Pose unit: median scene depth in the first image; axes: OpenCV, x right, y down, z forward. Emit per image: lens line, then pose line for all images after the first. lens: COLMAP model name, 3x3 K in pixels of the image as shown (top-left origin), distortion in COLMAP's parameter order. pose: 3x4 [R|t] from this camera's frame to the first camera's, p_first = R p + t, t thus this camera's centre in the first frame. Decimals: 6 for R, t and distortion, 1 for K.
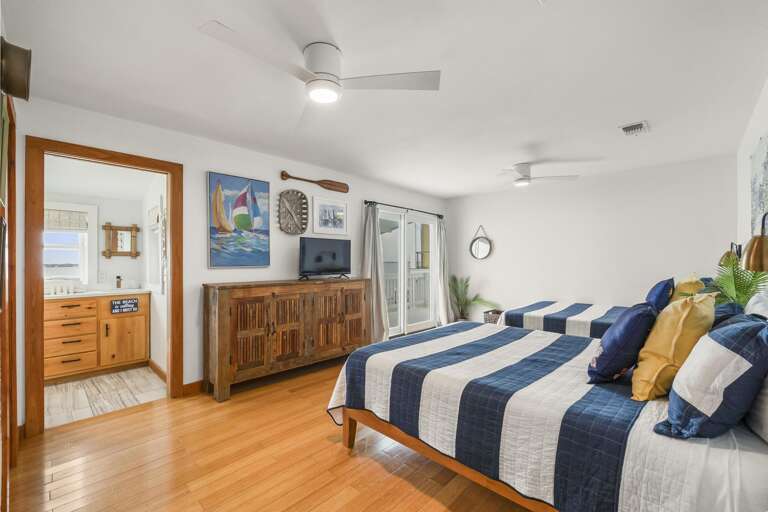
lens RADIAL K [[332.8, 0, 380.5], [0, 332.8, 259.1], [0, 0, 1]] dist [0.004363, 0.001460]
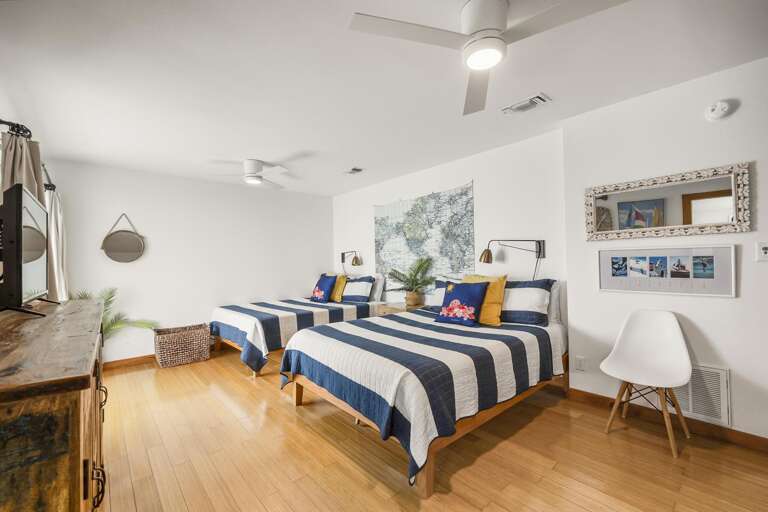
lens RADIAL K [[332.8, 0, 380.9], [0, 332.8, 257.0], [0, 0, 1]] dist [0.004363, 0.001460]
pose [[0.058185, 0.016609, 0.998168, -0.680023], [0.009672, 0.999805, -0.017200, 0.012506], [-0.998259, 0.010655, 0.058013, 0.808803]]
